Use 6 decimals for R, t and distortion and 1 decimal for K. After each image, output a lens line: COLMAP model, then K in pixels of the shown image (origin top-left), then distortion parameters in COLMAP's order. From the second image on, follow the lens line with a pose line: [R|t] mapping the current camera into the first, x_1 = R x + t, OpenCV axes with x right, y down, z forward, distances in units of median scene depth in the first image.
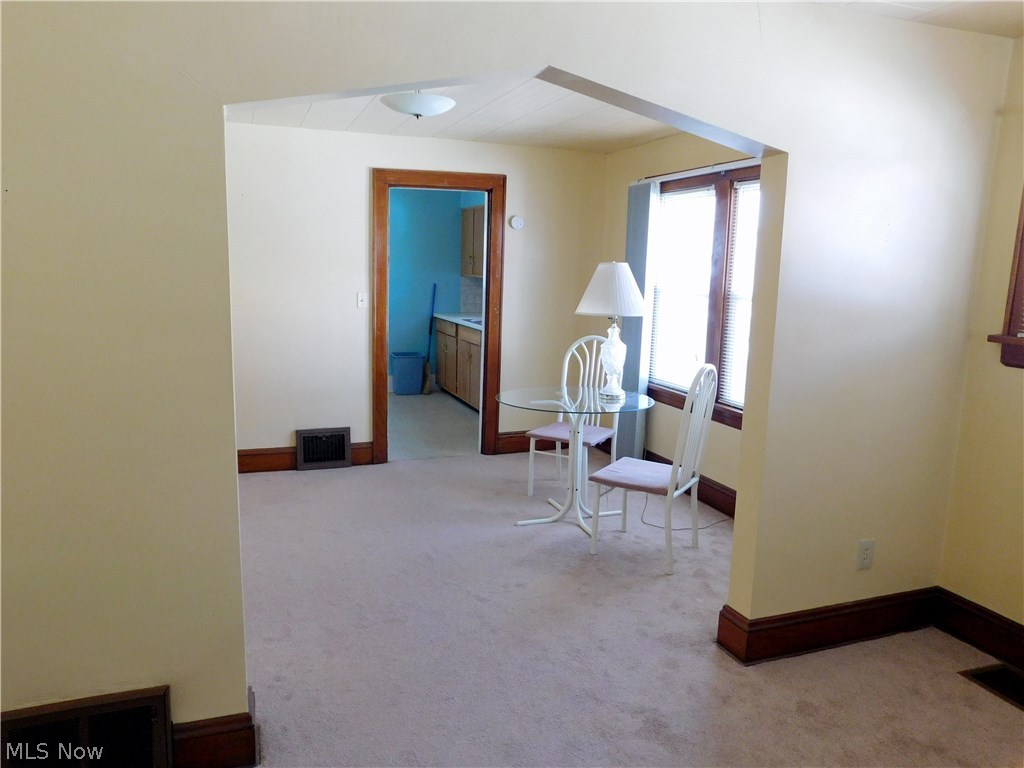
lens RADIAL K [[736.4, 0, 508.1], [0, 736.4, 378.6], [0, 0, 1]] dist [-0.011305, 0.030421]
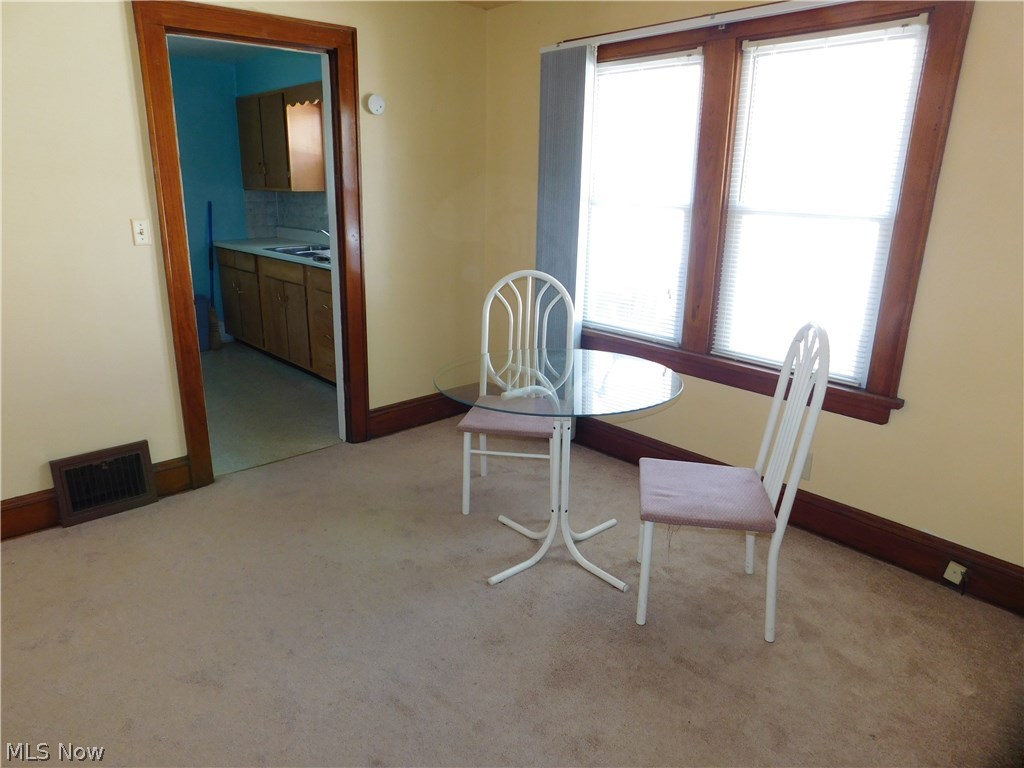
lens RADIAL K [[679.9, 0, 515.9], [0, 679.9, 384.9], [0, 0, 1]] dist [-0.060236, 0.048064]
pose [[0.927038, -0.117036, 0.356234, -0.125910], [0.065020, 0.985823, 0.154677, -0.048994], [-0.369286, -0.120229, 0.921505, 0.378451]]
